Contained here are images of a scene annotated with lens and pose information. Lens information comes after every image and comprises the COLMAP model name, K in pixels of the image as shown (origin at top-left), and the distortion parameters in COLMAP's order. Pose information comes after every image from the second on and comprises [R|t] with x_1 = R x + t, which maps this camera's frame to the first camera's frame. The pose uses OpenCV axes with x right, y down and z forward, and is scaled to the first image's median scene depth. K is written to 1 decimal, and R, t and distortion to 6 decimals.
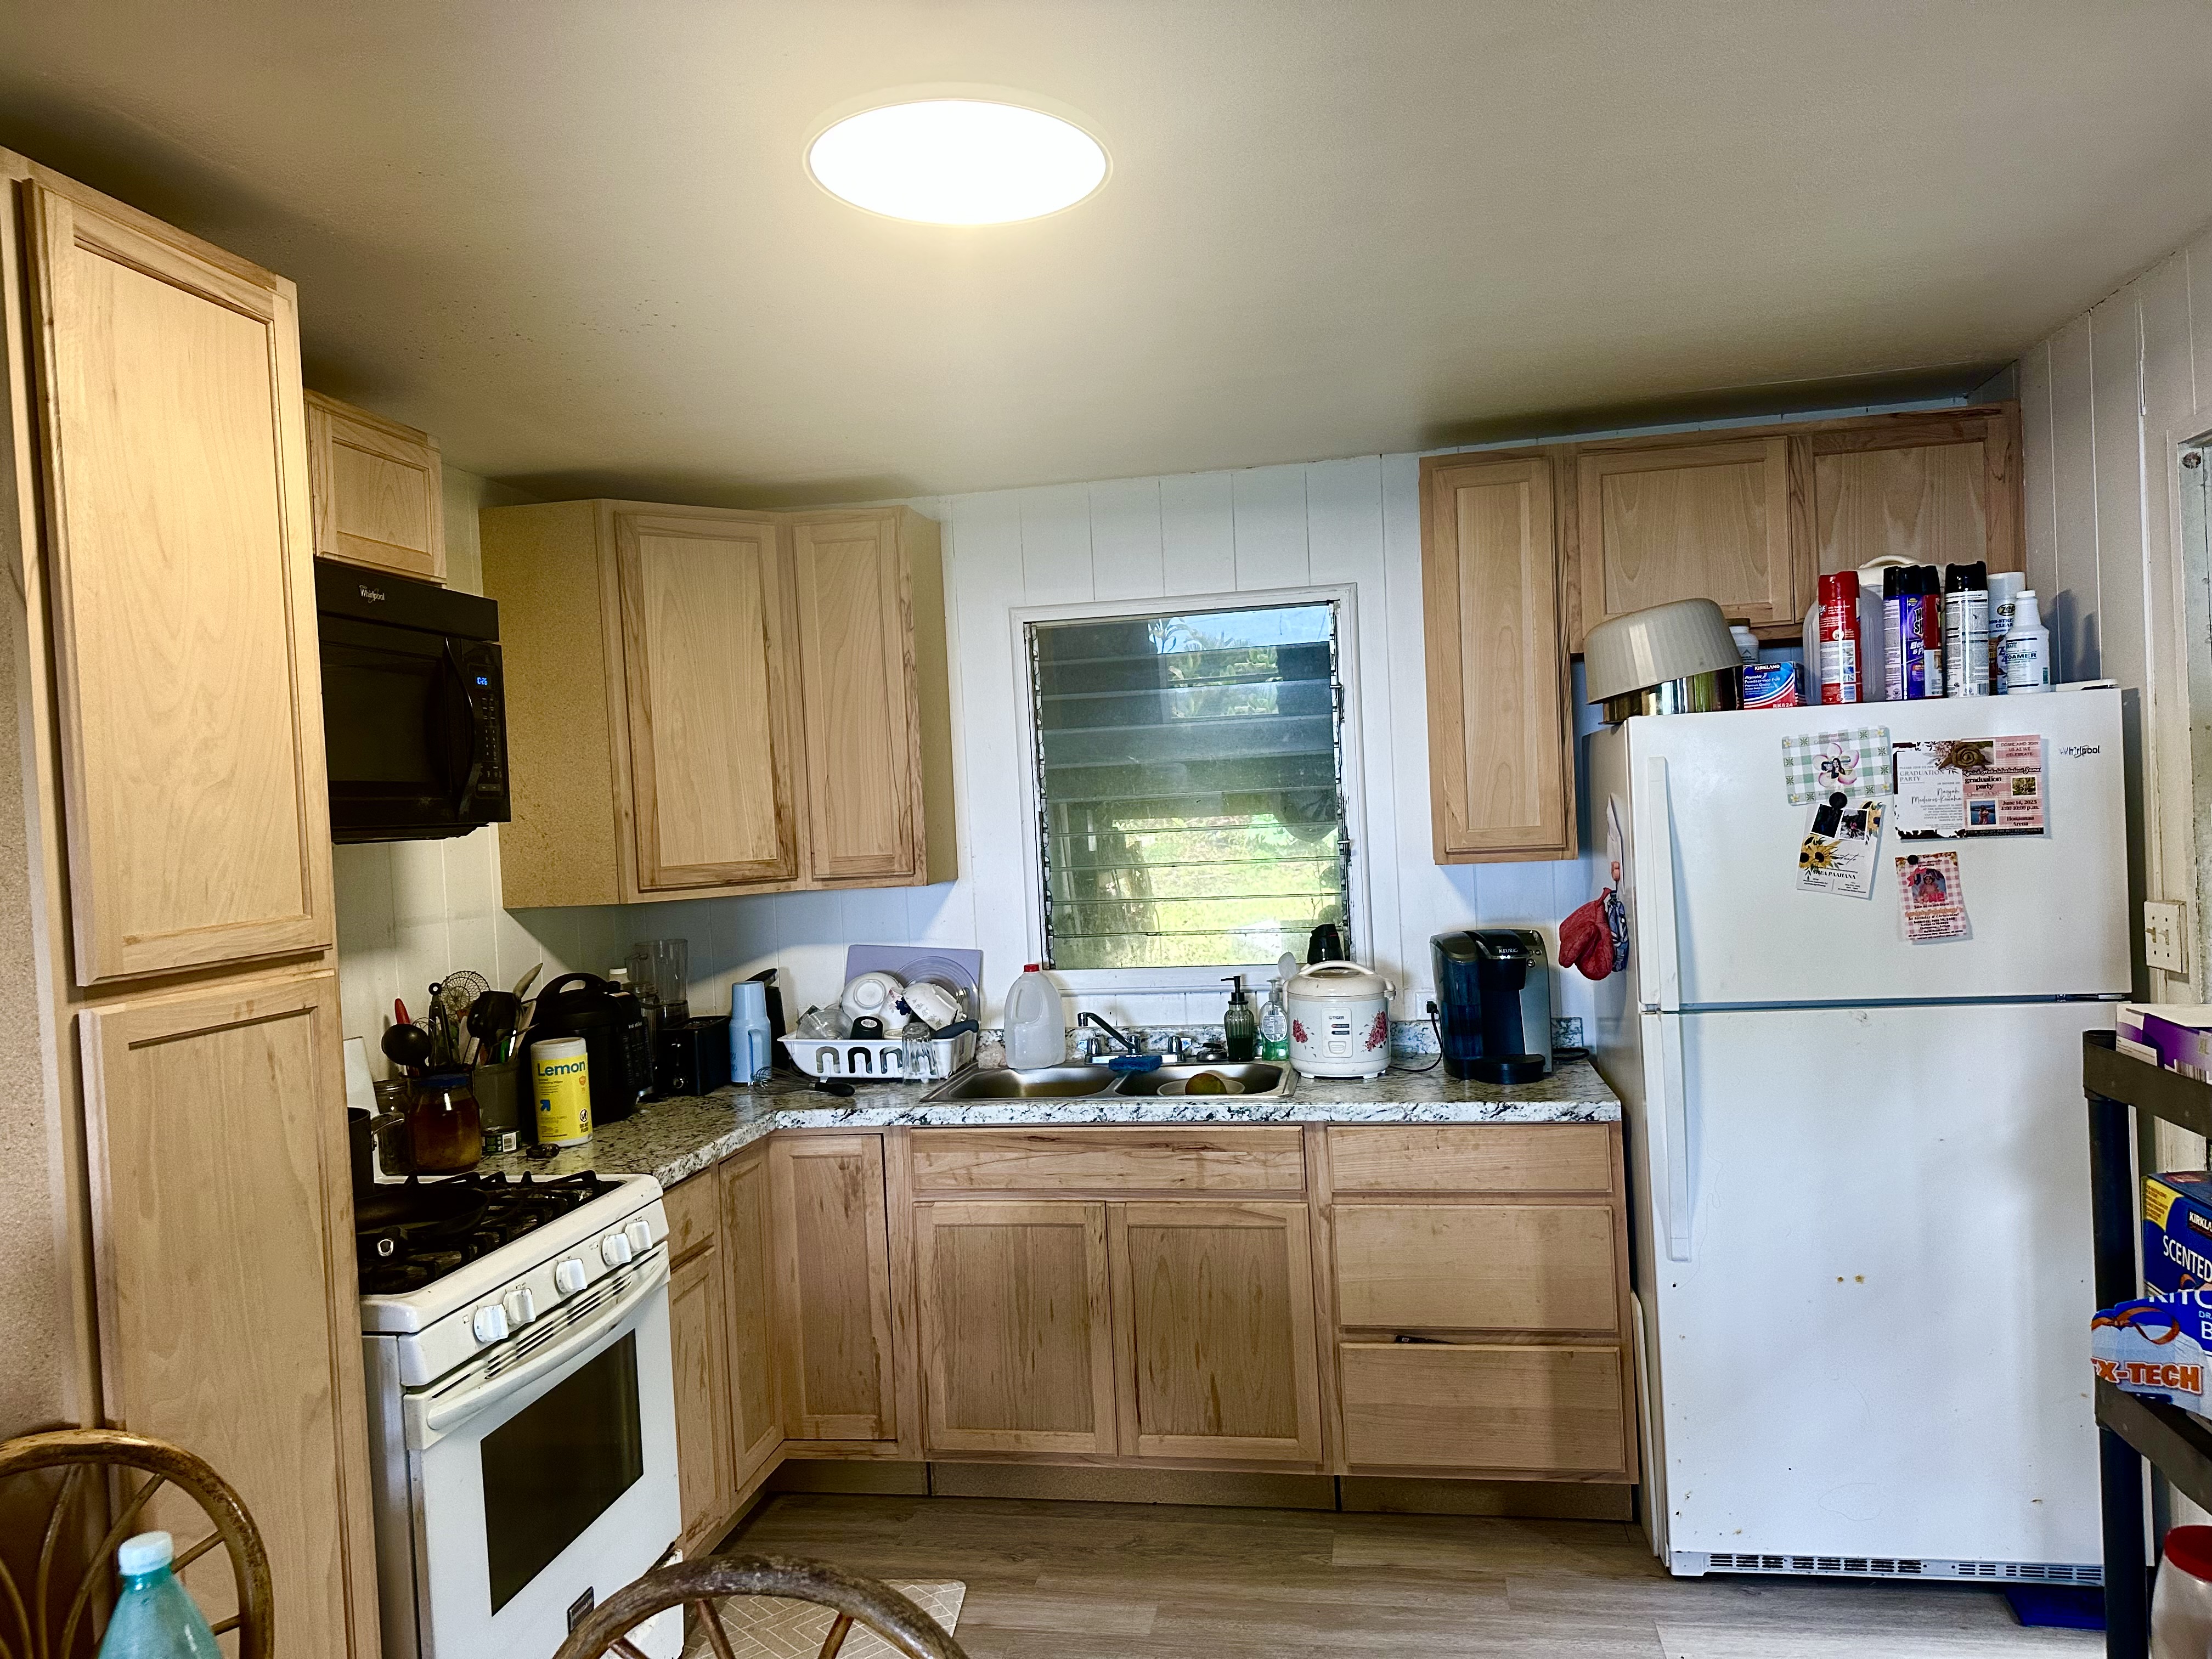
lens RADIAL K [[1539.9, 0, 1106.0], [0, 1539.9, 829.5], [0, 0, 1]] dist [0.082040, -0.110875]
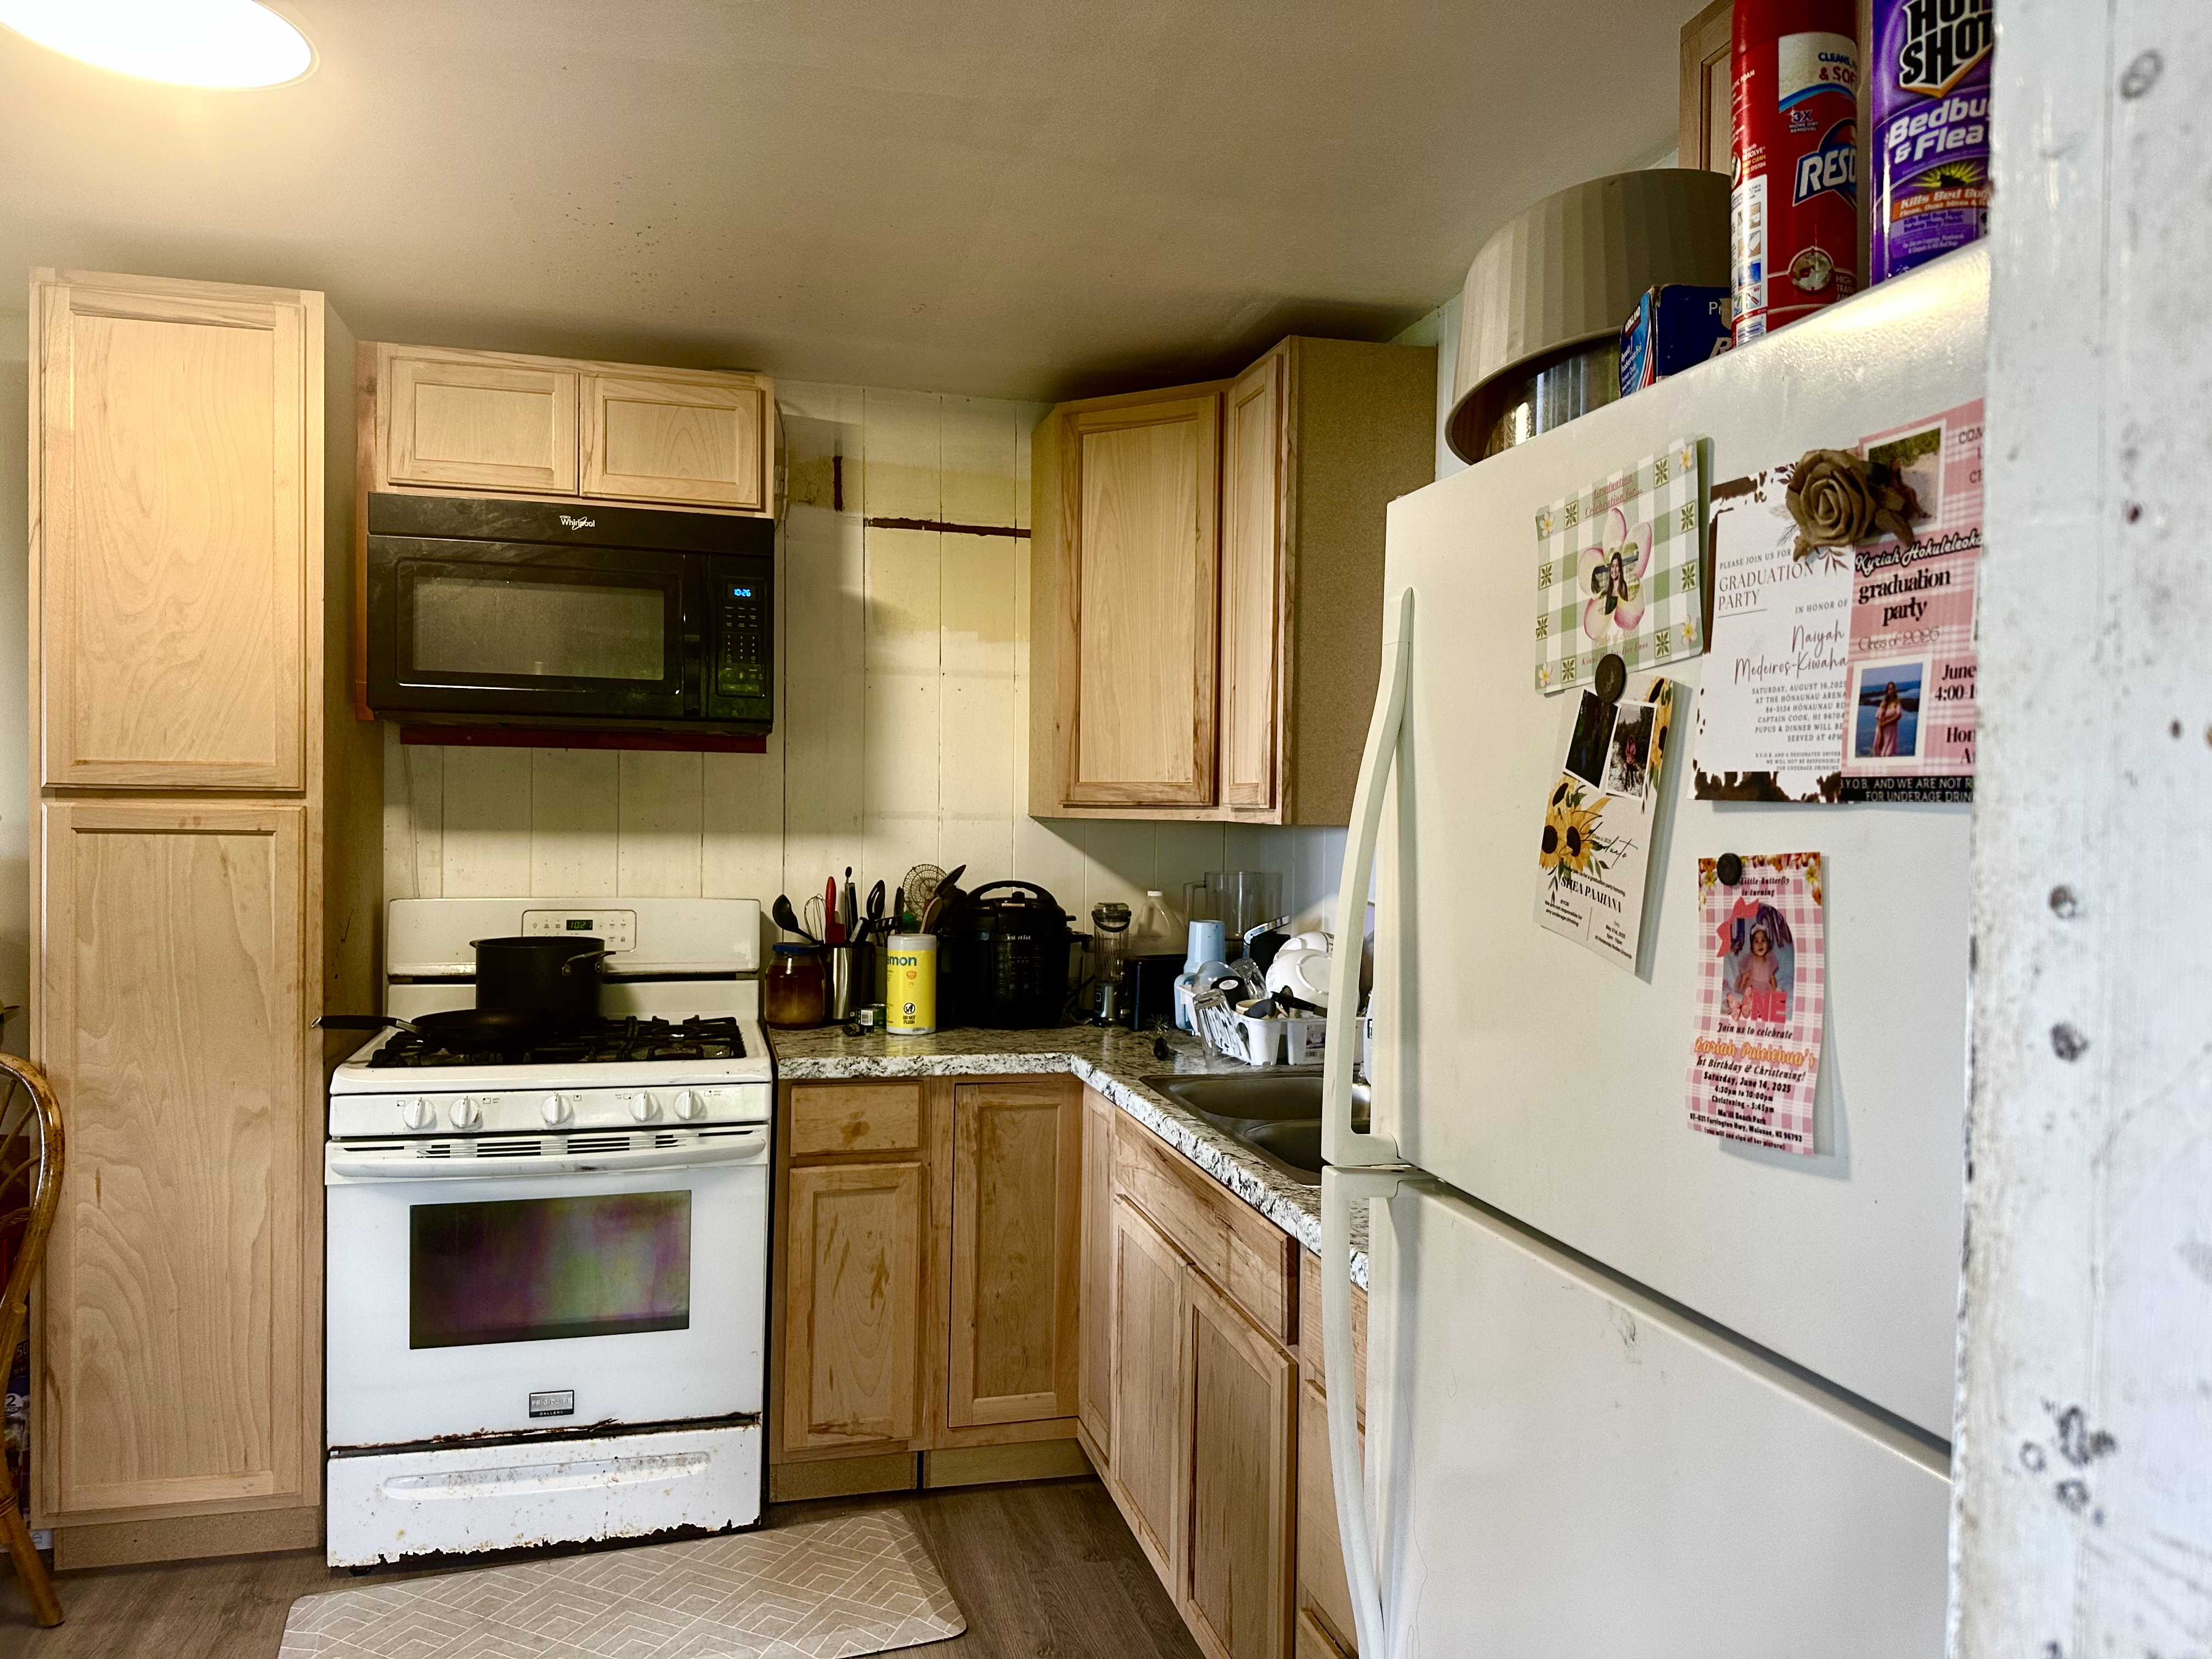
lens RADIAL K [[1539.9, 0, 1106.0], [0, 1539.9, 829.5], [0, 0, 1]] dist [0.082040, -0.110875]
pose [[0.428188, 0.070375, -0.900945, 0.737247], [-0.050554, 0.997267, 0.053872, 0.001602], [0.902274, 0.022479, 0.430576, 0.764337]]
